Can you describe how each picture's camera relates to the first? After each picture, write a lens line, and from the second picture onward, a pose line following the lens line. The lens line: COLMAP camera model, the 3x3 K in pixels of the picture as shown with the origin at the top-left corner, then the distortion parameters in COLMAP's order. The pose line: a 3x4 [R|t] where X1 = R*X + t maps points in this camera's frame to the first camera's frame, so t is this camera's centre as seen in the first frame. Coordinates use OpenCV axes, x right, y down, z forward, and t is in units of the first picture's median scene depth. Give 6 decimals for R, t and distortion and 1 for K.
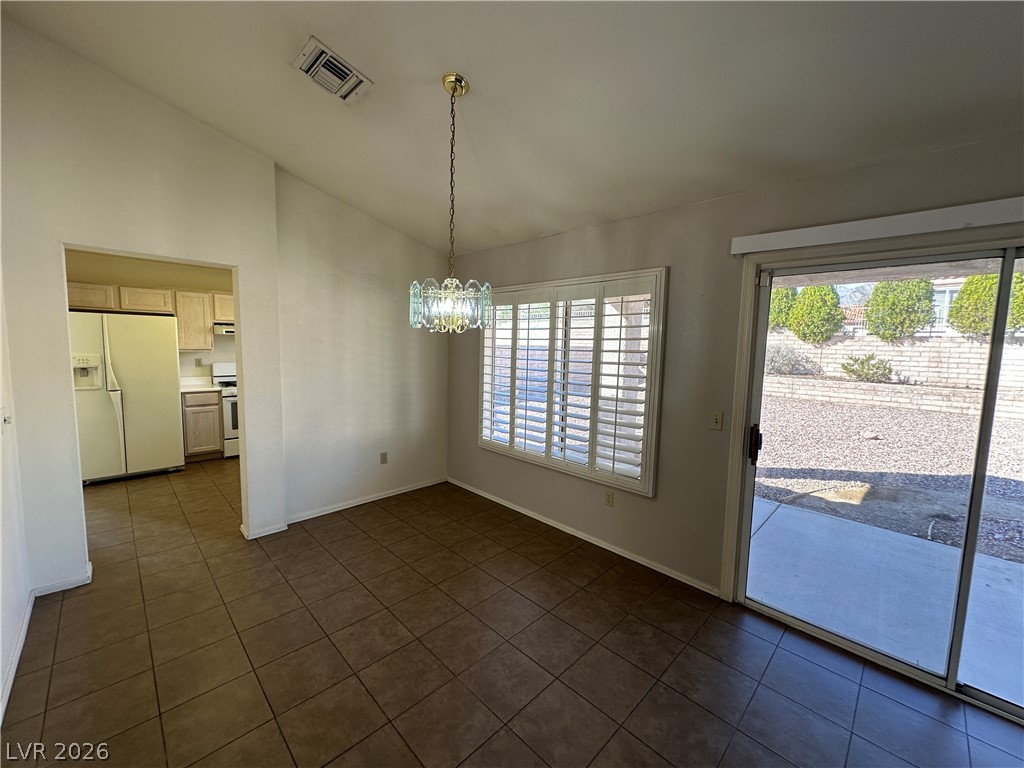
lens RADIAL K [[408.6, 0, 511.1], [0, 408.6, 382.2], [0, 0, 1]] dist [-0.000257, 0.000732]
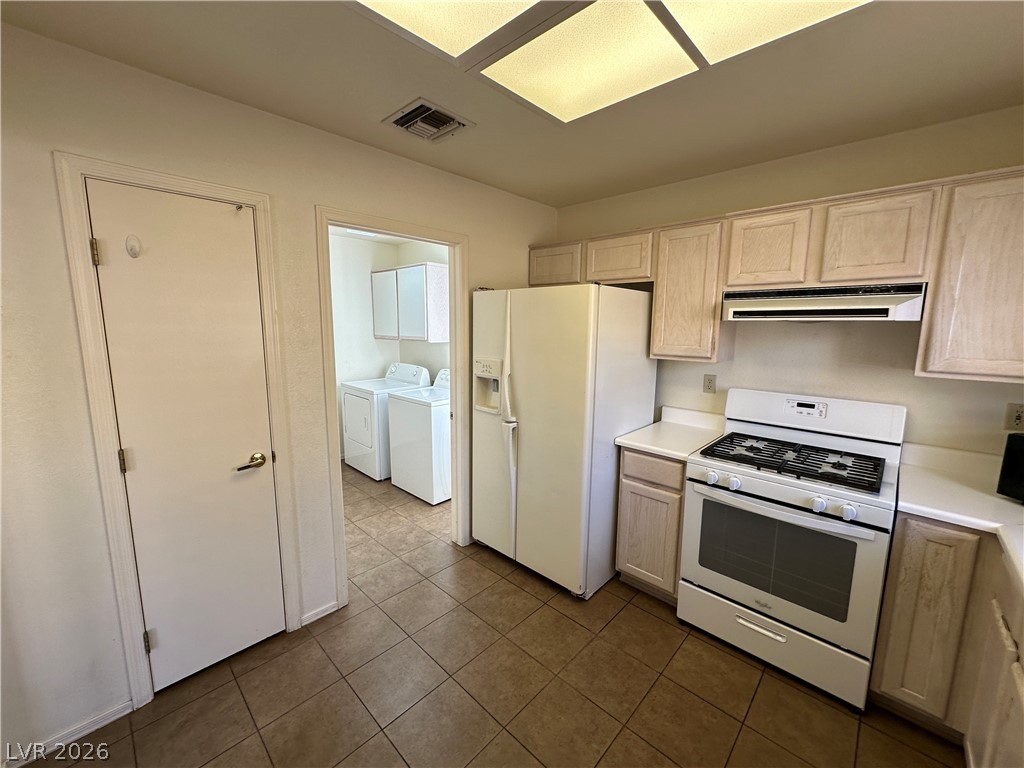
lens RADIAL K [[408.6, 0, 511.1], [0, 408.6, 383.1], [0, 0, 1]] dist [-0.000257, 0.000732]
pose [[0.024442, 0.126825, -0.991624, -0.191065], [-0.099933, 0.987262, 0.123804, -0.052264], [0.994694, 0.096070, 0.036804, 0.474292]]
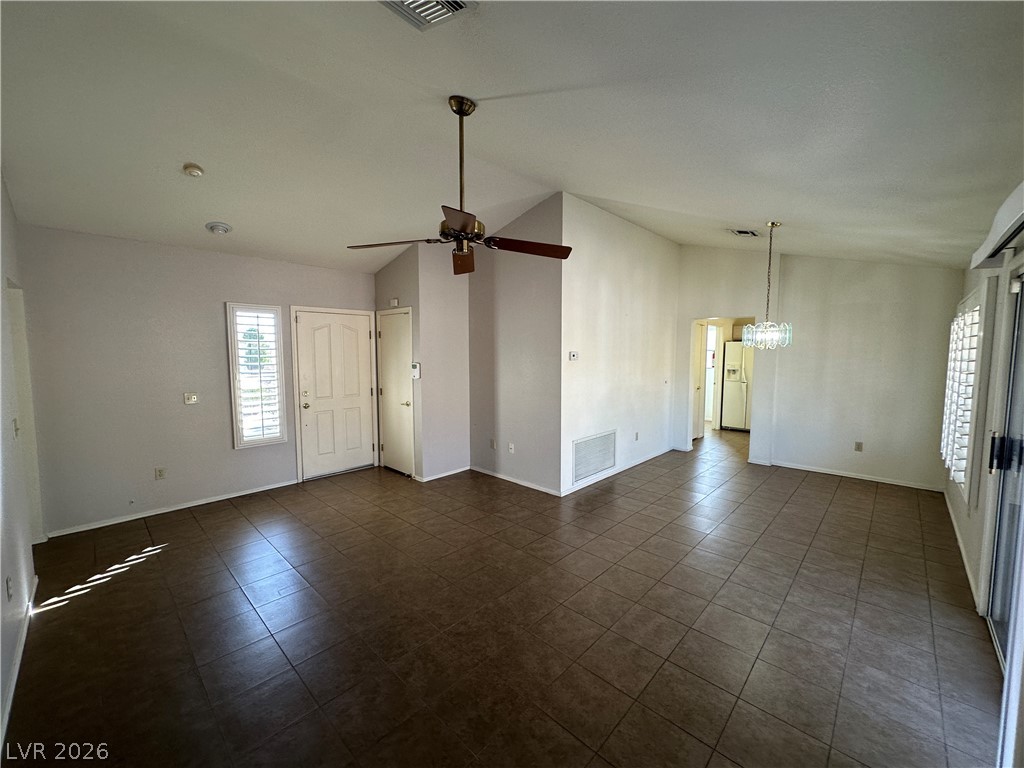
lens RADIAL K [[408.6, 0, 515.6], [0, 408.6, 384.8], [0, 0, 1]] dist [-0.000257, 0.000732]
pose [[0.034418, 0.061143, -0.997535, 0.424787], [-0.092076, 0.994076, 0.057754, 0.009509], [0.995157, 0.089862, 0.039844, -0.058679]]
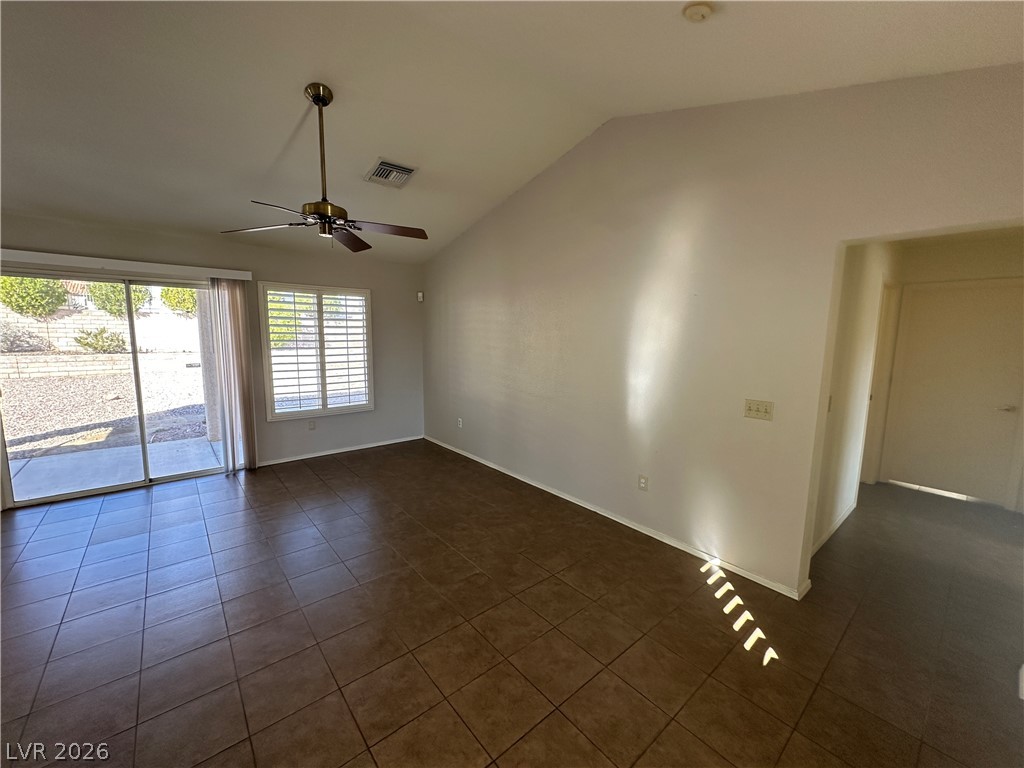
lens RADIAL K [[408.6, 0, 512.4], [0, 408.6, 382.0], [0, 0, 1]] dist [-0.000257, 0.000732]
pose [[0.081254, -0.147140, 0.985773, -0.183065], [0.082570, 0.986637, 0.140463, 0.016453], [-0.993267, 0.069982, 0.092317, -0.256526]]
